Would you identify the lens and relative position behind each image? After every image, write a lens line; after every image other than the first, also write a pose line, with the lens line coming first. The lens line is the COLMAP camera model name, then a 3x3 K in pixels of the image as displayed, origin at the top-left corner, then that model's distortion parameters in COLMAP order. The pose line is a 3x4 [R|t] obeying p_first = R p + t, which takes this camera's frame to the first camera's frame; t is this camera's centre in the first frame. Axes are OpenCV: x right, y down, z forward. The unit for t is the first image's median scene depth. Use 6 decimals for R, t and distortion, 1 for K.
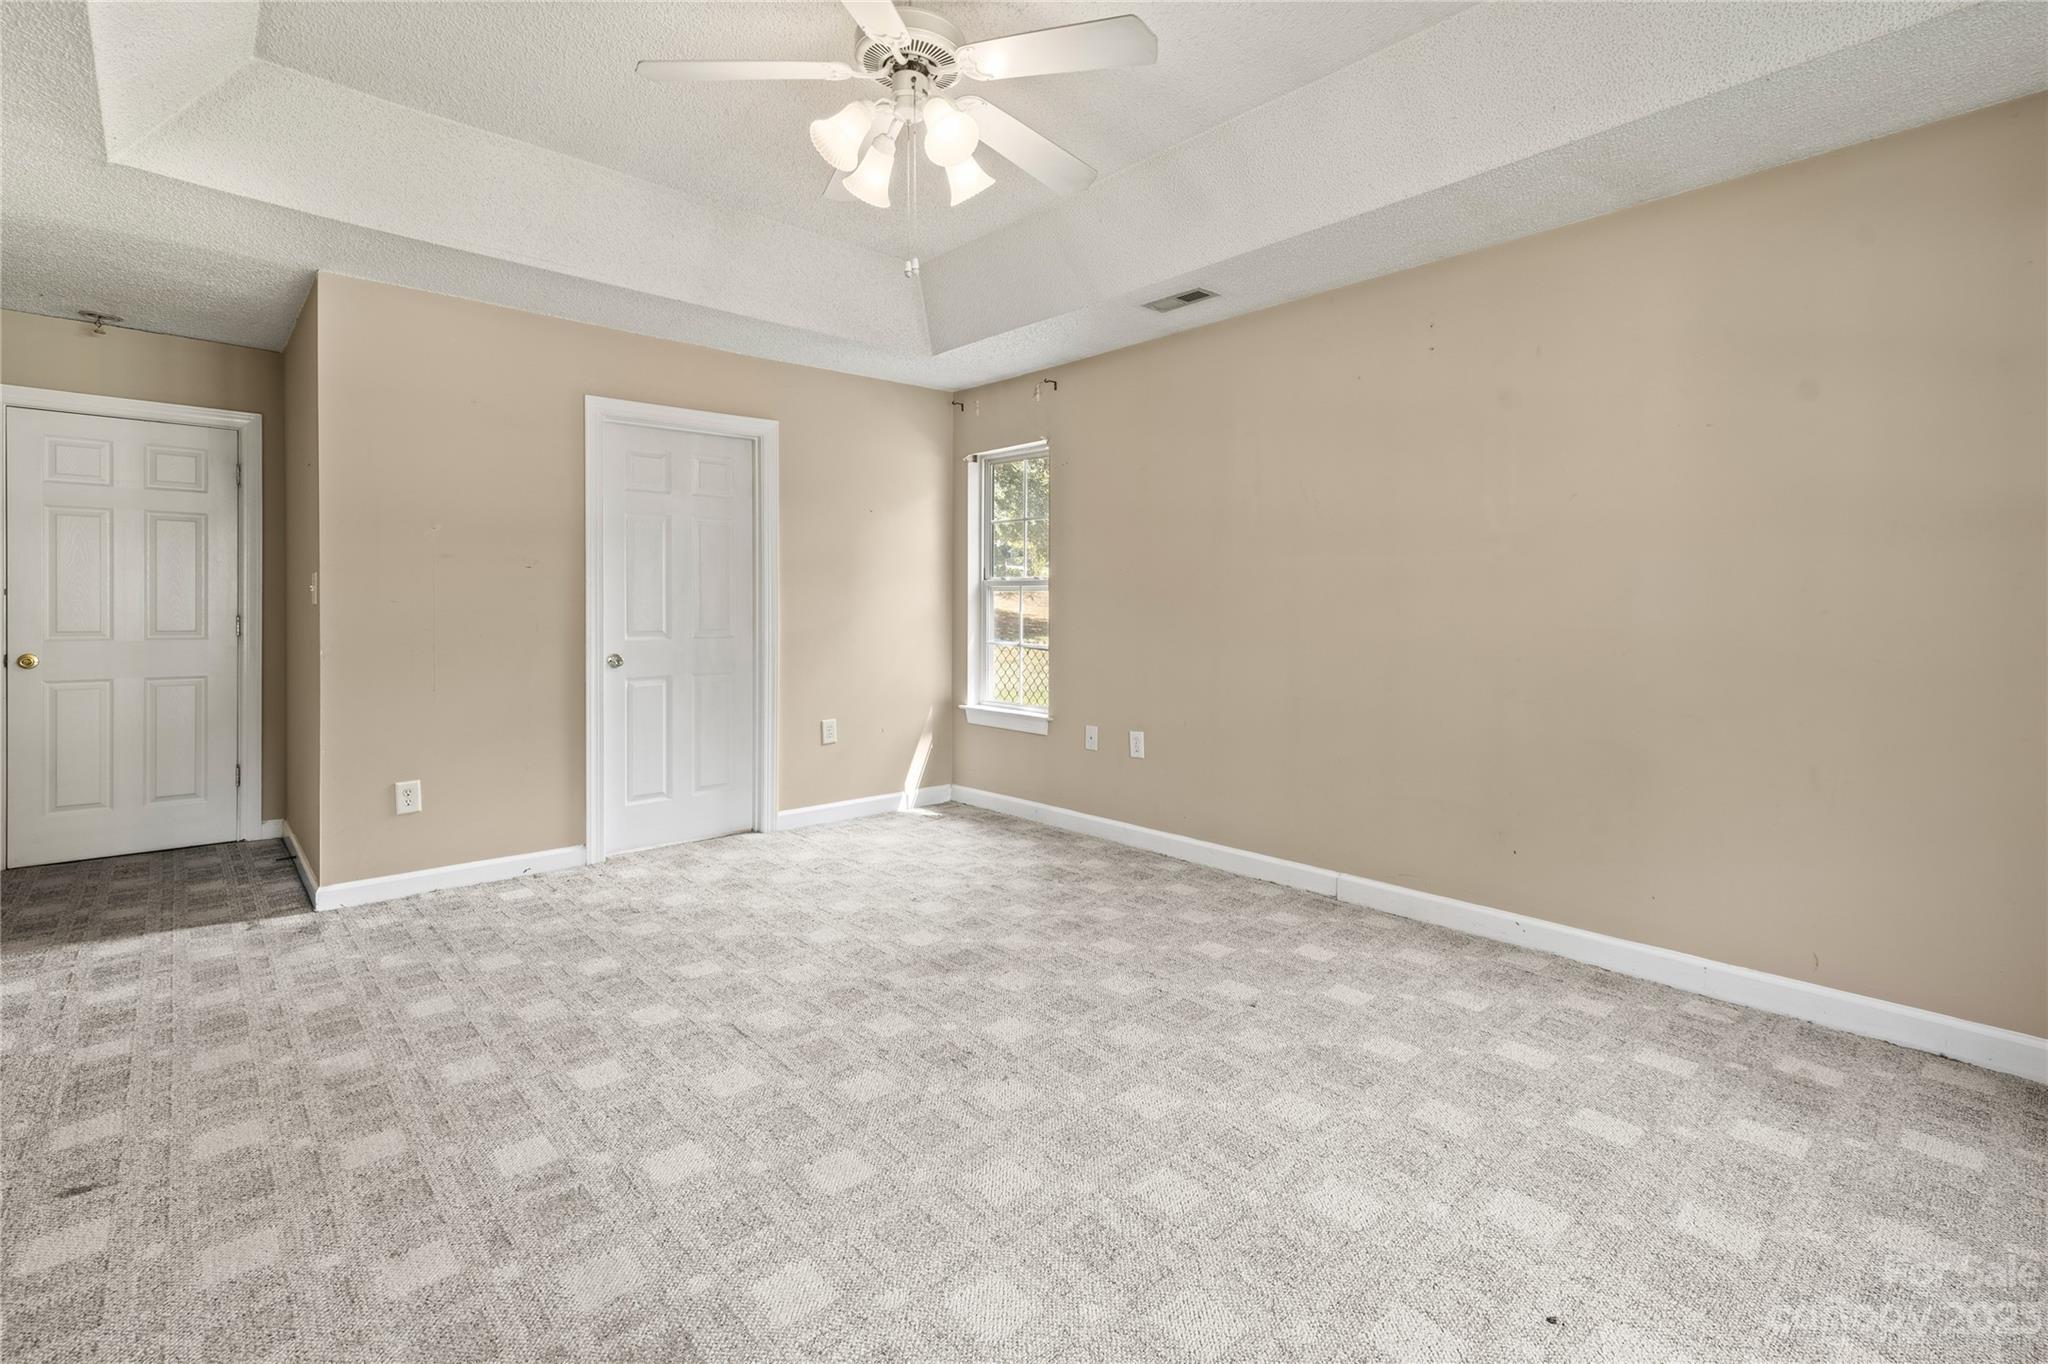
lens RADIAL K [[937.9, 0, 1024.7], [0, 937.9, 601.3], [0, 0, 1]] dist [0.001184, -0.000036]
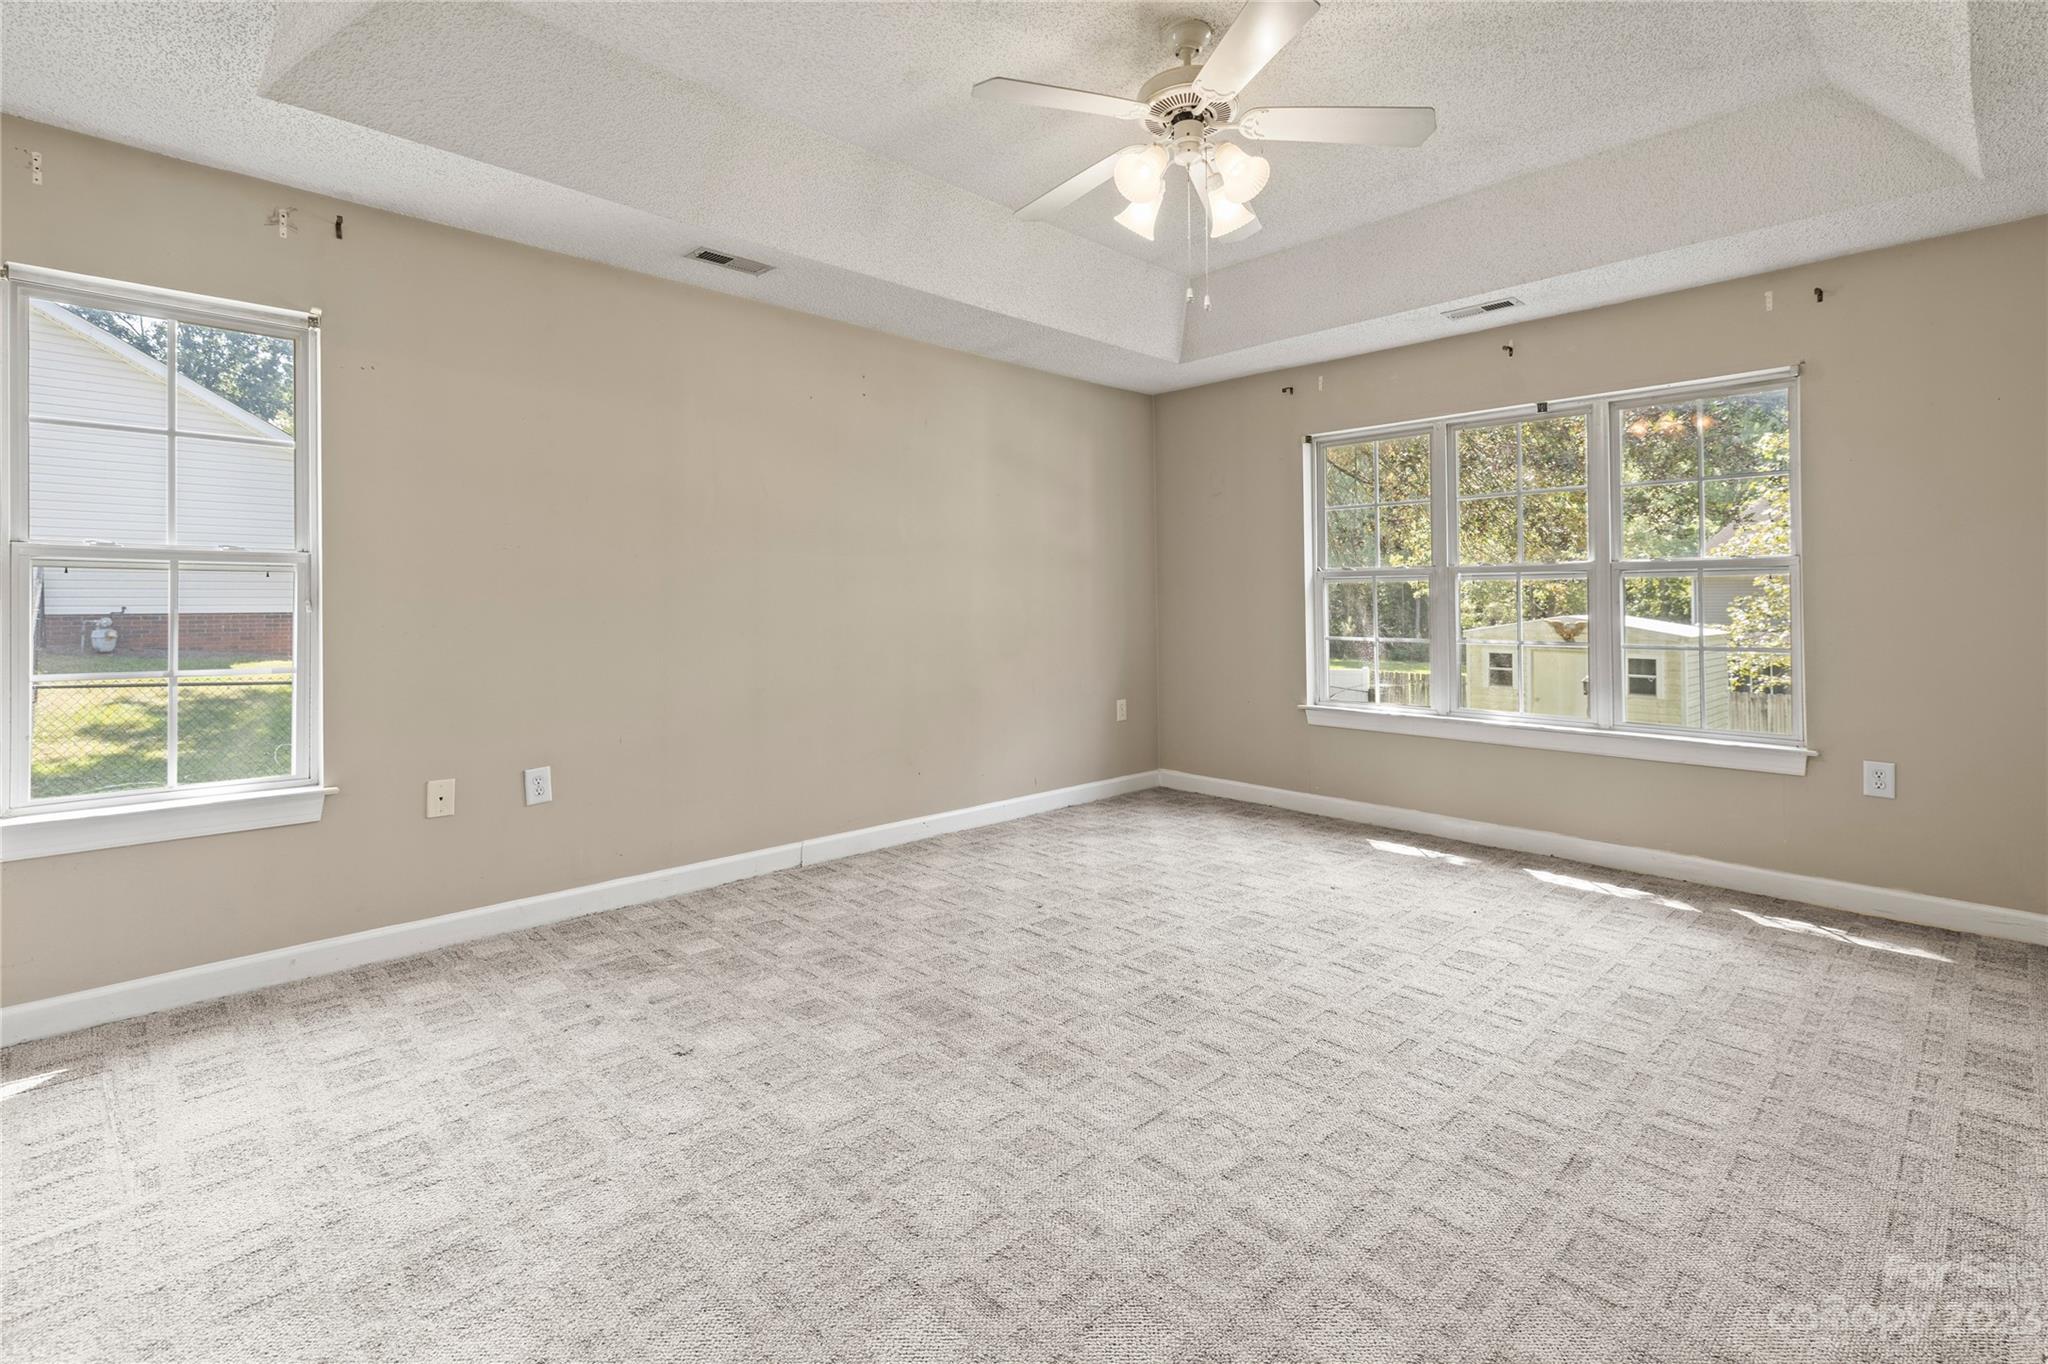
lens RADIAL K [[937.9, 0, 1024.7], [0, 937.9, 601.3], [0, 0, 1]] dist [0.001184, -0.000036]
pose [[-0.030312, -0.005720, 0.999524, -0.939731], [-0.002782, 0.999980, 0.005638, 0.005045], [-0.999537, -0.002610, -0.030327, 0.963069]]
